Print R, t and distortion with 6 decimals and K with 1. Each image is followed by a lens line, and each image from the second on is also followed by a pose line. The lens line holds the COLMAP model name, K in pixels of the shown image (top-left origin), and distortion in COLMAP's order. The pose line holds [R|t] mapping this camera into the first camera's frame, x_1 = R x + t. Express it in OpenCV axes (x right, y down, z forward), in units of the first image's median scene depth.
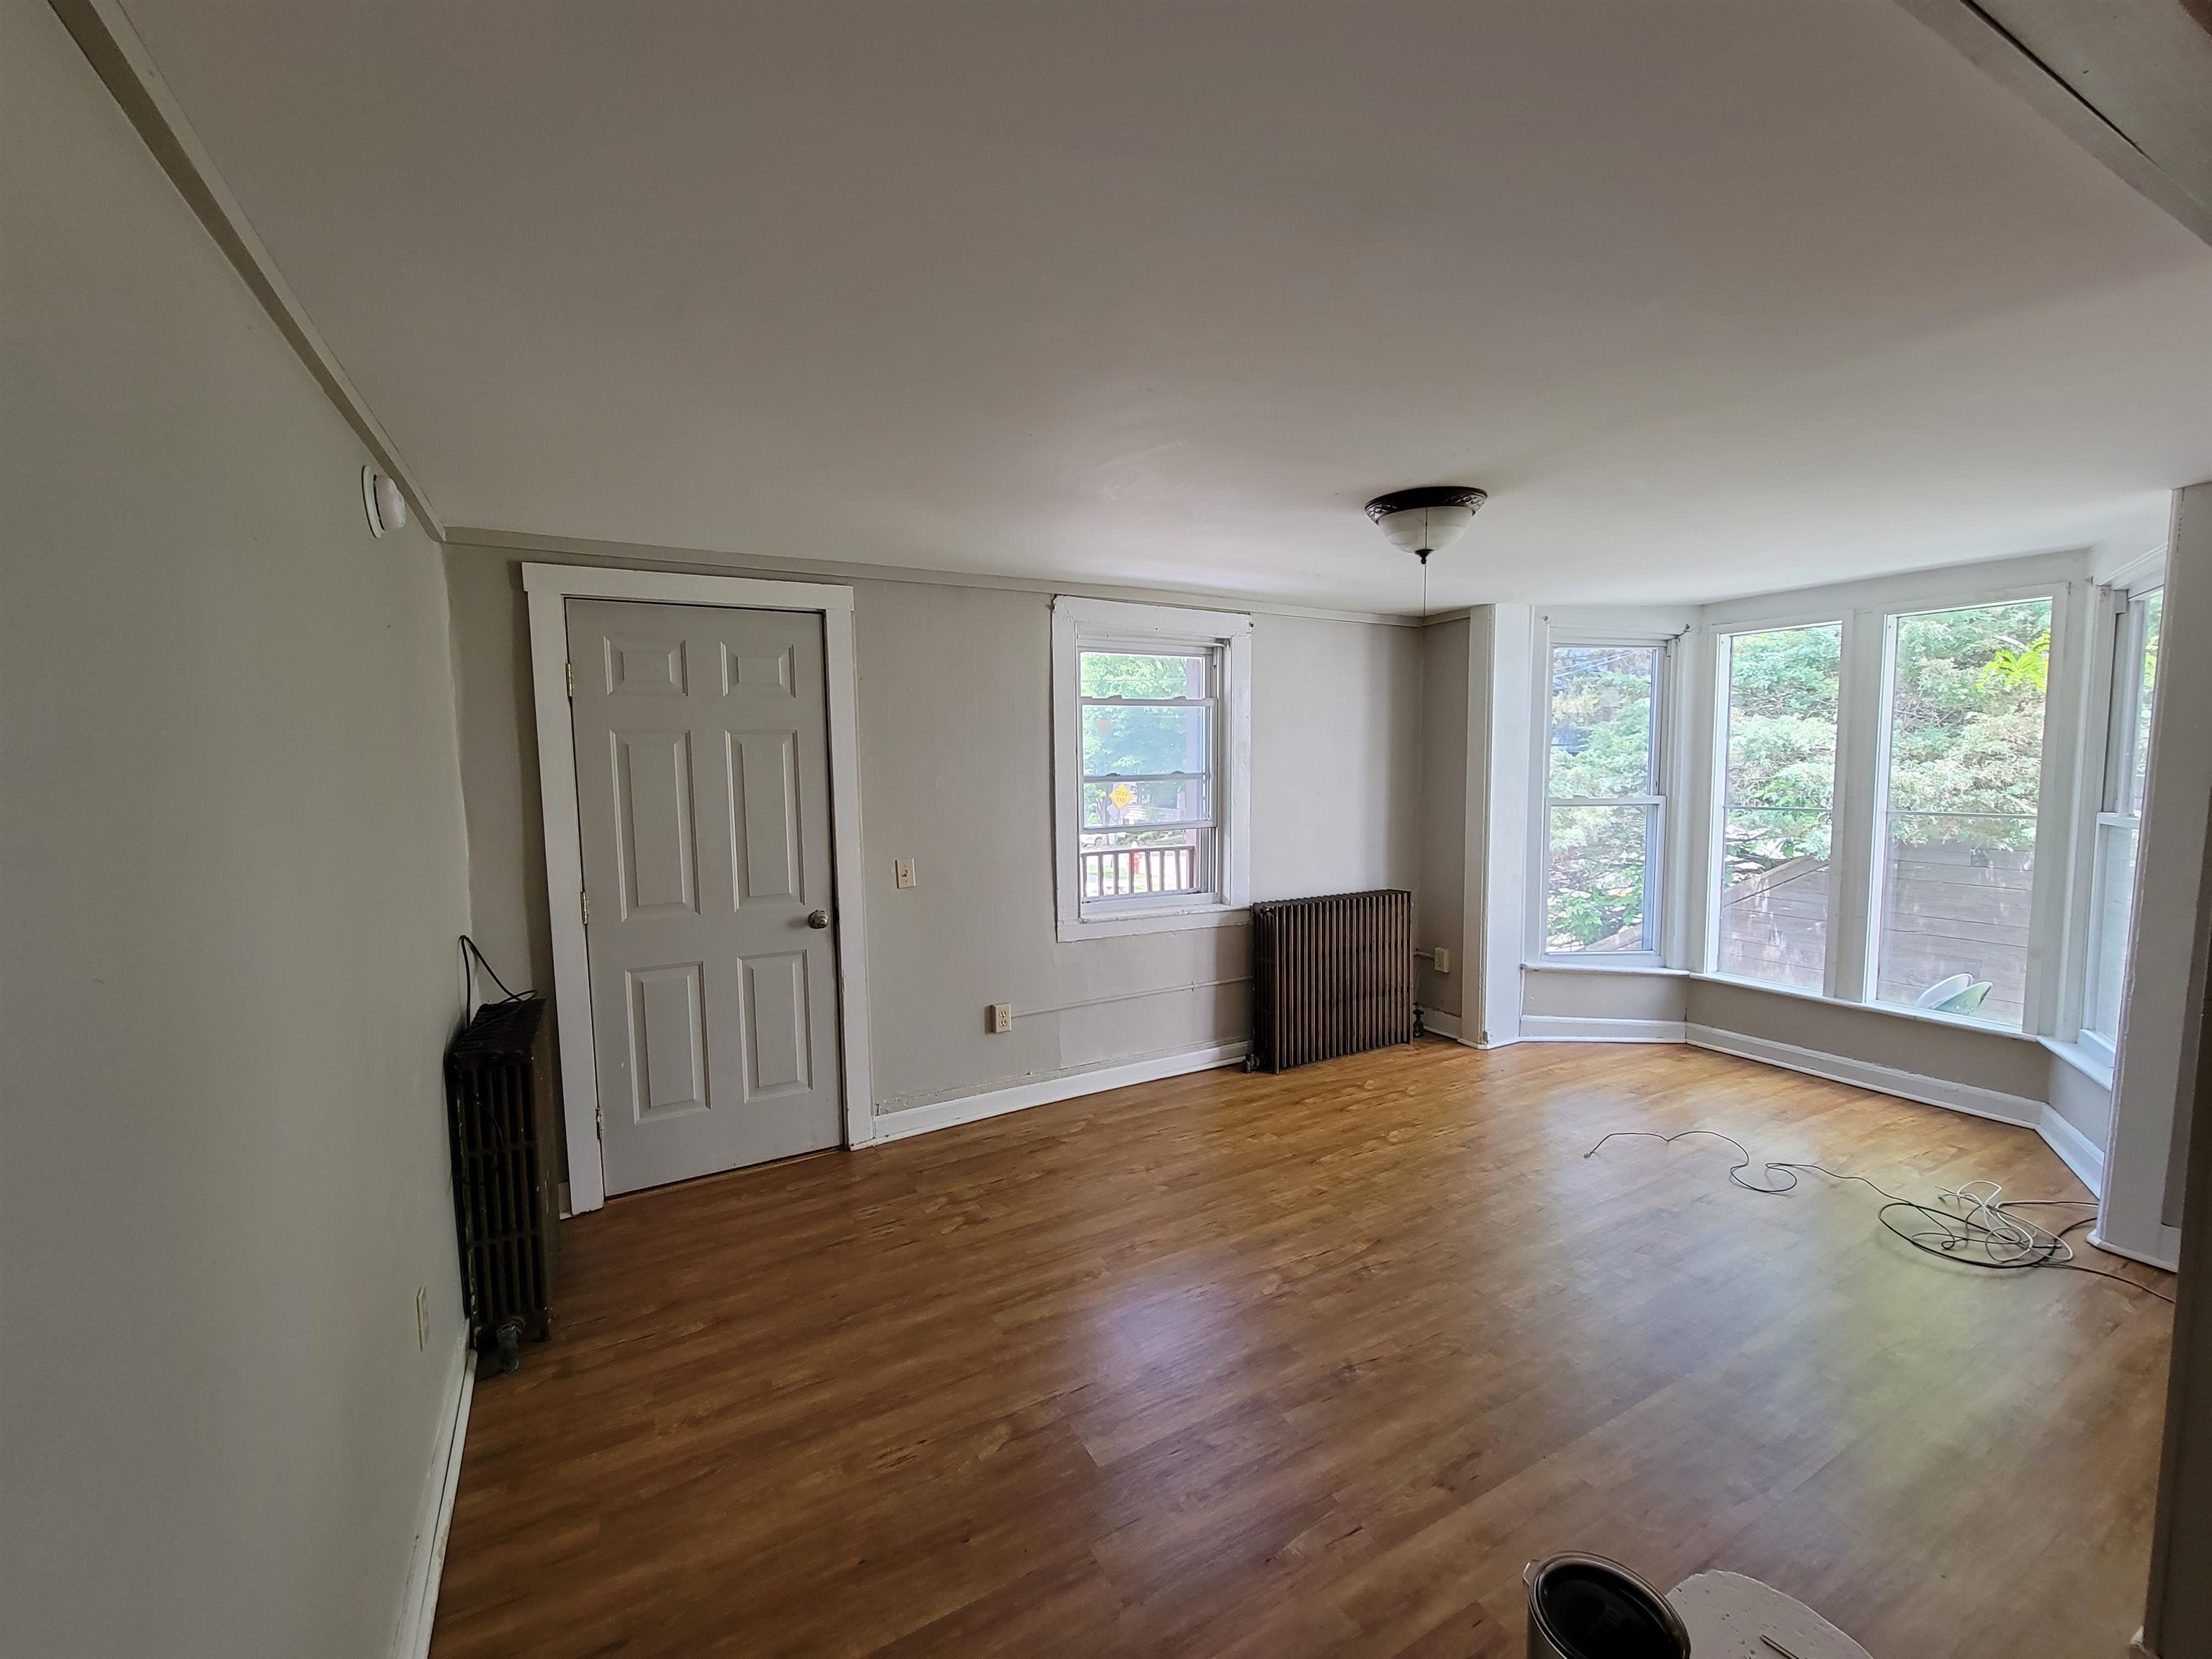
lens RADIAL K [[909.9, 0, 1091.0], [0, 909.9, 825.0], [0, 0, 1]] dist [-0.000084, -0.000803]
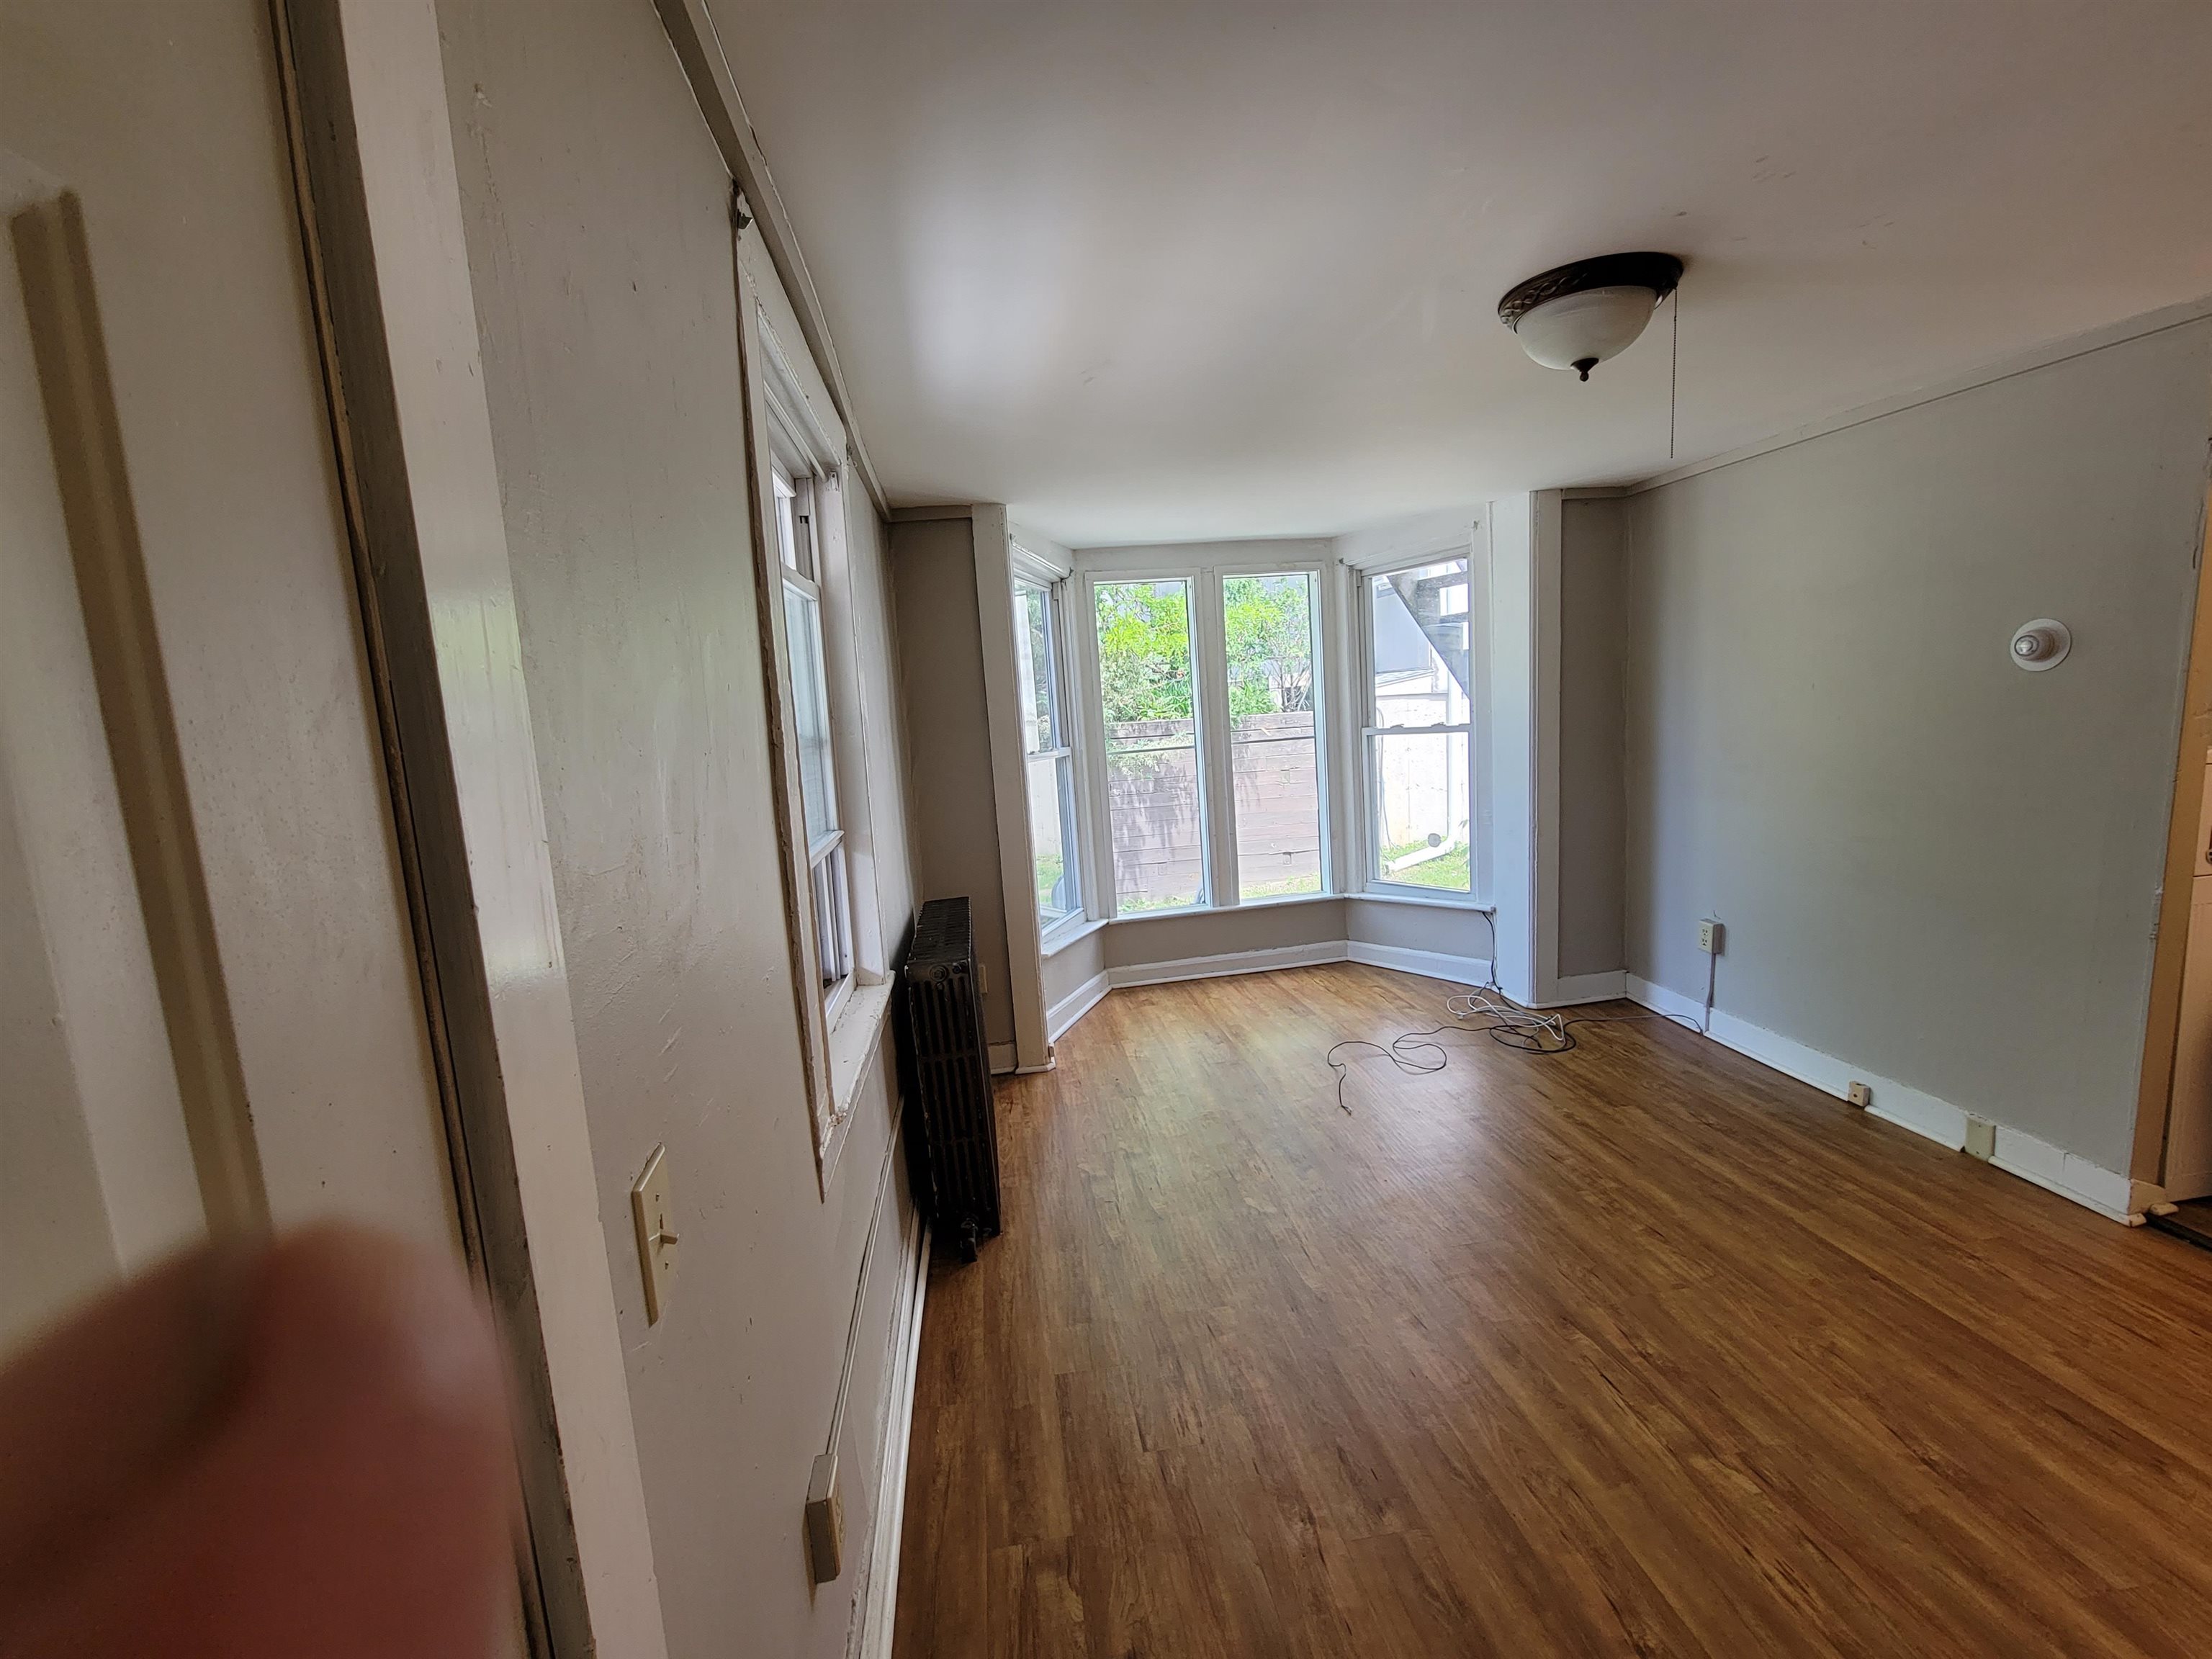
lens RADIAL K [[909.9, 0, 1106.3], [0, 909.9, 829.7], [0, 0, 1]] dist [-0.000084, -0.000803]
pose [[0.334214, -0.134216, 0.932892, -0.308264], [0.131554, 0.986762, 0.094836, -0.036371], [-0.933271, 0.091030, 0.347446, 0.736076]]
